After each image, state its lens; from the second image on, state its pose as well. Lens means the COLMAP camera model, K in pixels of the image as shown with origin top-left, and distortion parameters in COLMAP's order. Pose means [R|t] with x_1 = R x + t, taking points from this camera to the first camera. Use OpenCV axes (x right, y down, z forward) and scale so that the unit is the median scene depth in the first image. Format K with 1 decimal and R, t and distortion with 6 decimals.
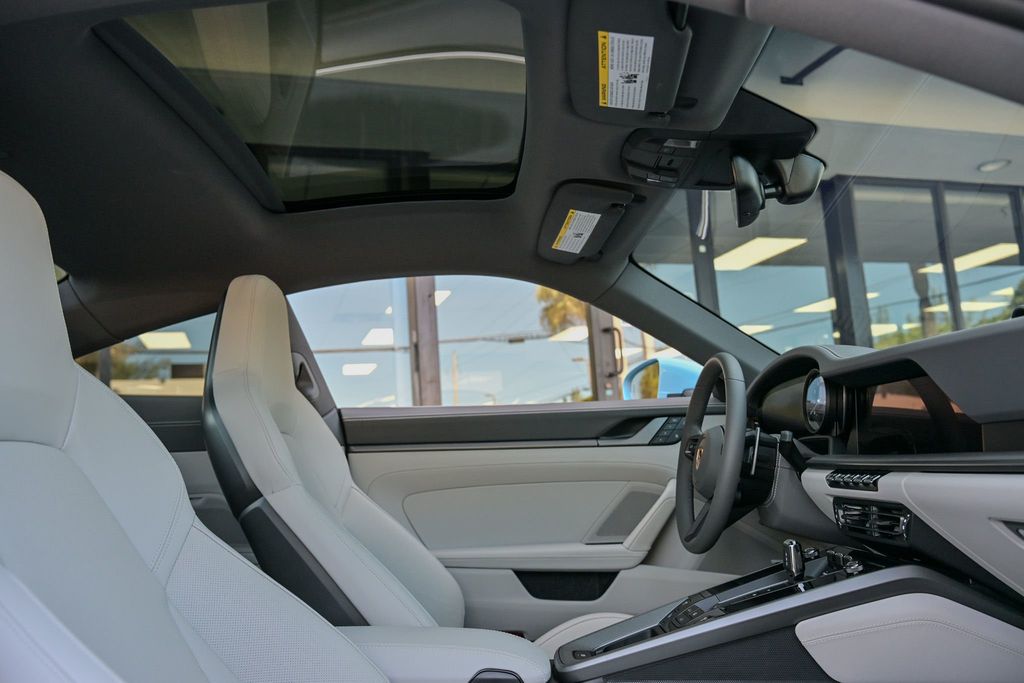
lens RADIAL K [[827.8, 0, 510.1], [0, 827.8, 360.2], [0, 0, 1]] dist [-0.001222, -0.005100]
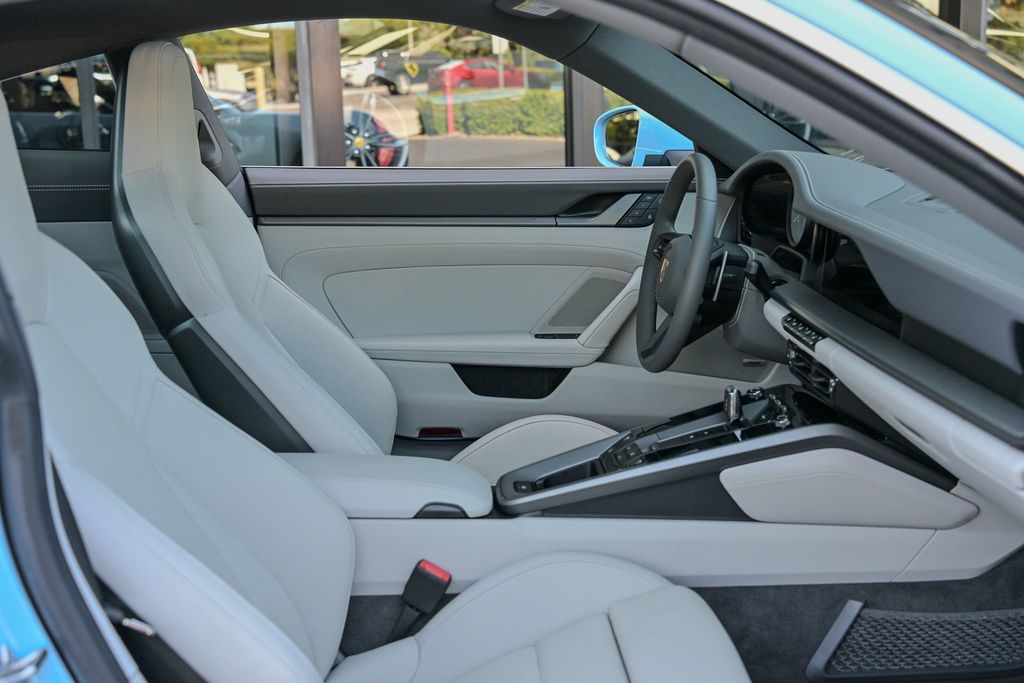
lens RADIAL K [[1301.9, 0, 512.0], [0, 1301.9, 341.5], [0, 0, 1]] dist [0.184107, -0.537234]
pose [[0.997335, 0.028156, 0.067301, -0.028221], [-0.047463, 0.951013, 0.305484, -0.212029], [-0.055403, -0.307865, 0.949816, -0.335254]]
